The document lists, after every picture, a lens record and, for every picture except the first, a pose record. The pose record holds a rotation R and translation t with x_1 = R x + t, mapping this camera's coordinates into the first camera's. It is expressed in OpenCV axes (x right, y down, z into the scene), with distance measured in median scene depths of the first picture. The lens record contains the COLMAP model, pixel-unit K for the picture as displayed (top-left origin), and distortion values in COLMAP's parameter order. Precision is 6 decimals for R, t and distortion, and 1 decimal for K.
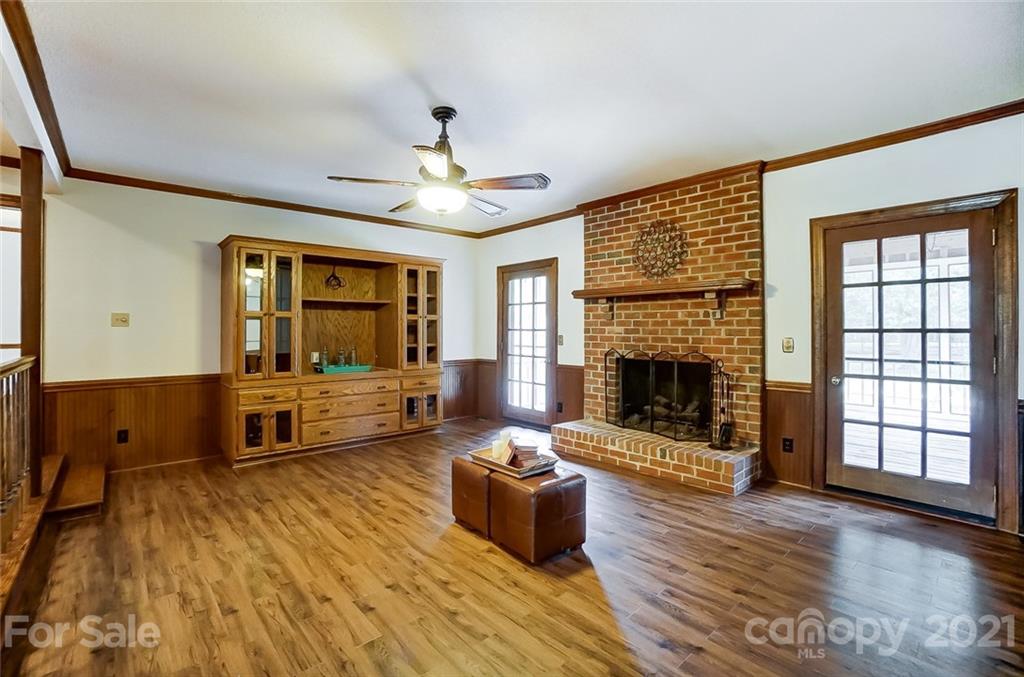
lens RADIAL K [[453.9, 0, 508.9], [0, 453.9, 334.6], [0, 0, 1]] dist [-0.055289, 0.011464]
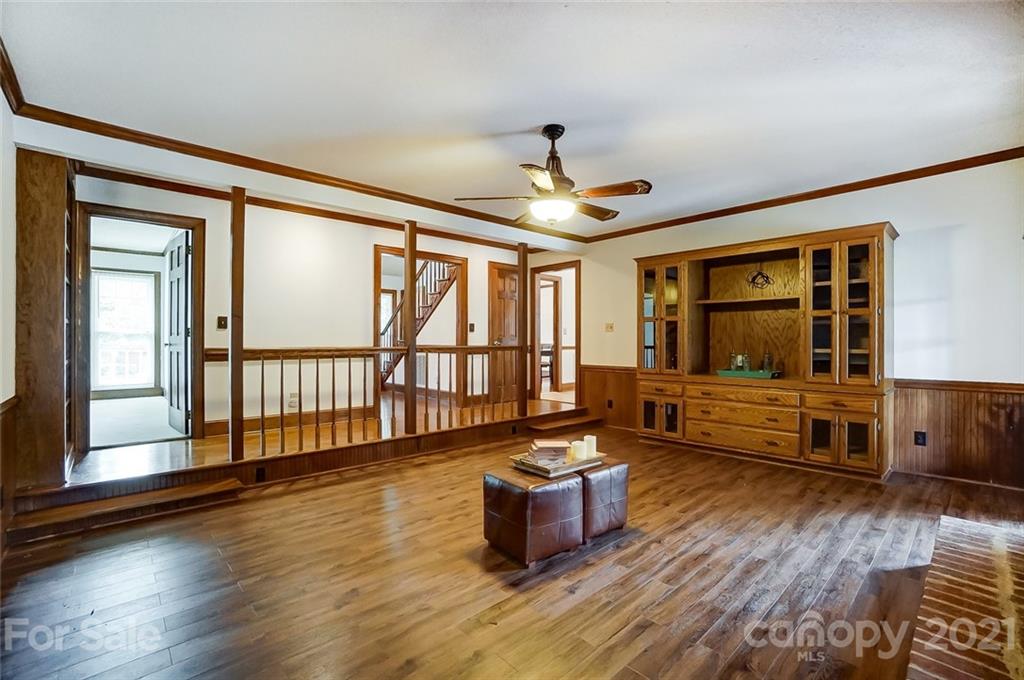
lens RADIAL K [[453.9, 0, 510.6], [0, 453.9, 335.9], [0, 0, 1]] dist [-0.055289, 0.011464]
pose [[0.017588, -0.015513, -0.999725, 0.586177], [-0.018057, 0.999712, -0.015830, 0.023254], [0.999682, 0.018330, 0.017303, 0.535946]]
